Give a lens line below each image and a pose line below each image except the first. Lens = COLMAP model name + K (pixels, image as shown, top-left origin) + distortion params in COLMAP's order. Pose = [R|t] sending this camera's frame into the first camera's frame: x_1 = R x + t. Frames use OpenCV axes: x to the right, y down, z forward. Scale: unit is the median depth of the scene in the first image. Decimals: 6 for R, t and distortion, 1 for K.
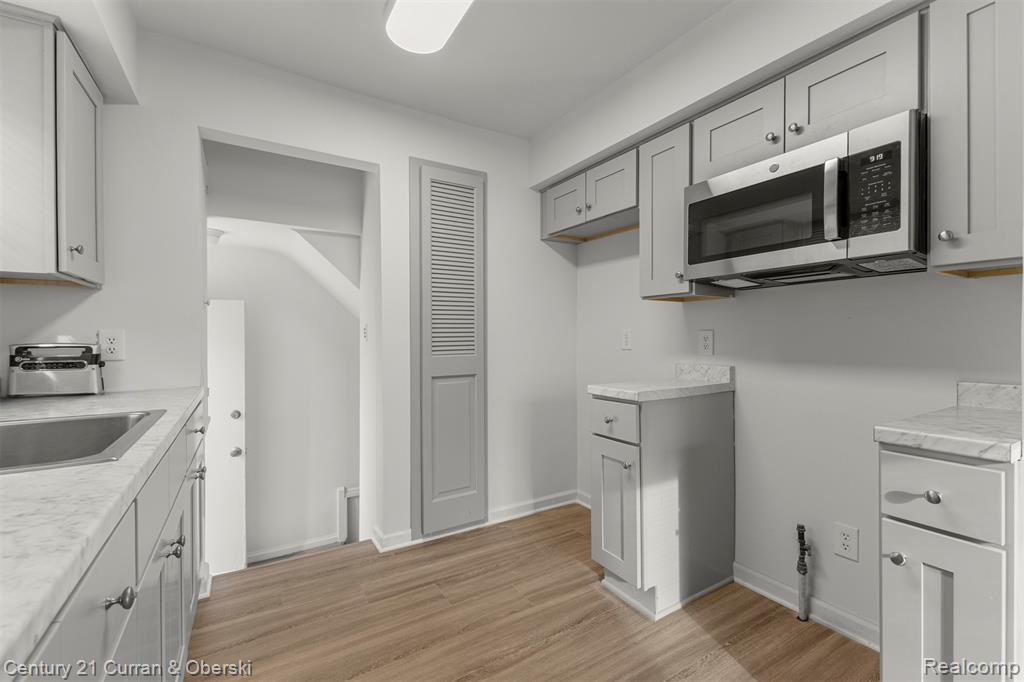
lens RADIAL K [[442.6, 0, 514.6], [0, 442.6, 336.9], [0, 0, 1]] dist [0.010777, -0.001723]
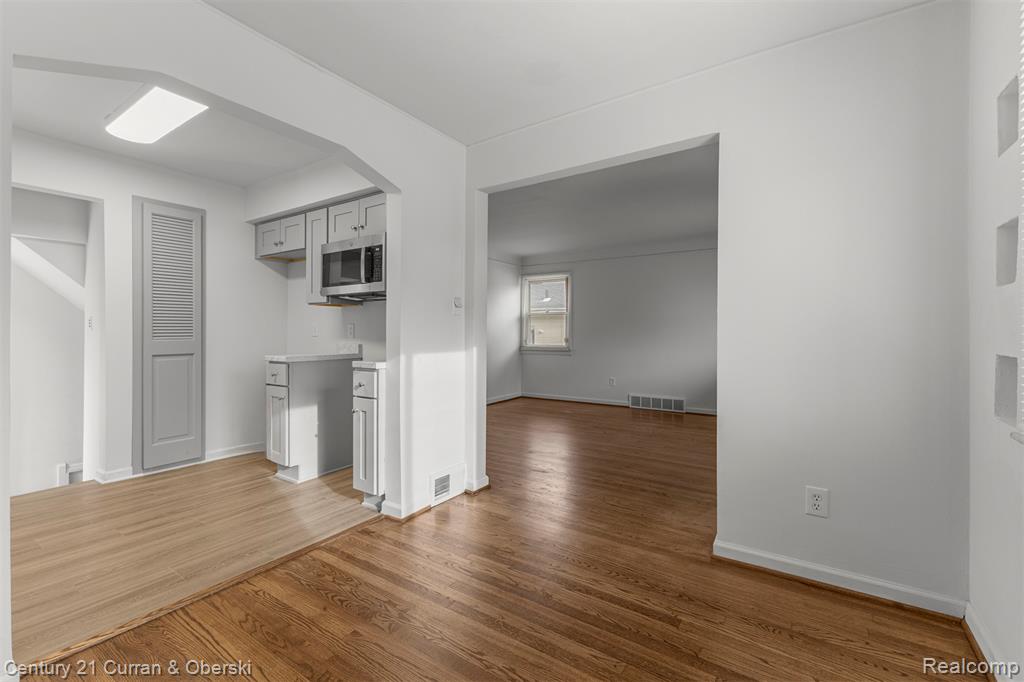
lens RADIAL K [[442.6, 0, 514.7], [0, 442.6, 331.8], [0, 0, 1]] dist [0.010777, -0.001723]
pose [[0.911143, 0.005415, 0.412056, 0.308798], [-0.004223, 0.999984, -0.003802, 0.019686], [-0.412069, 0.001724, 0.911151, -0.839083]]
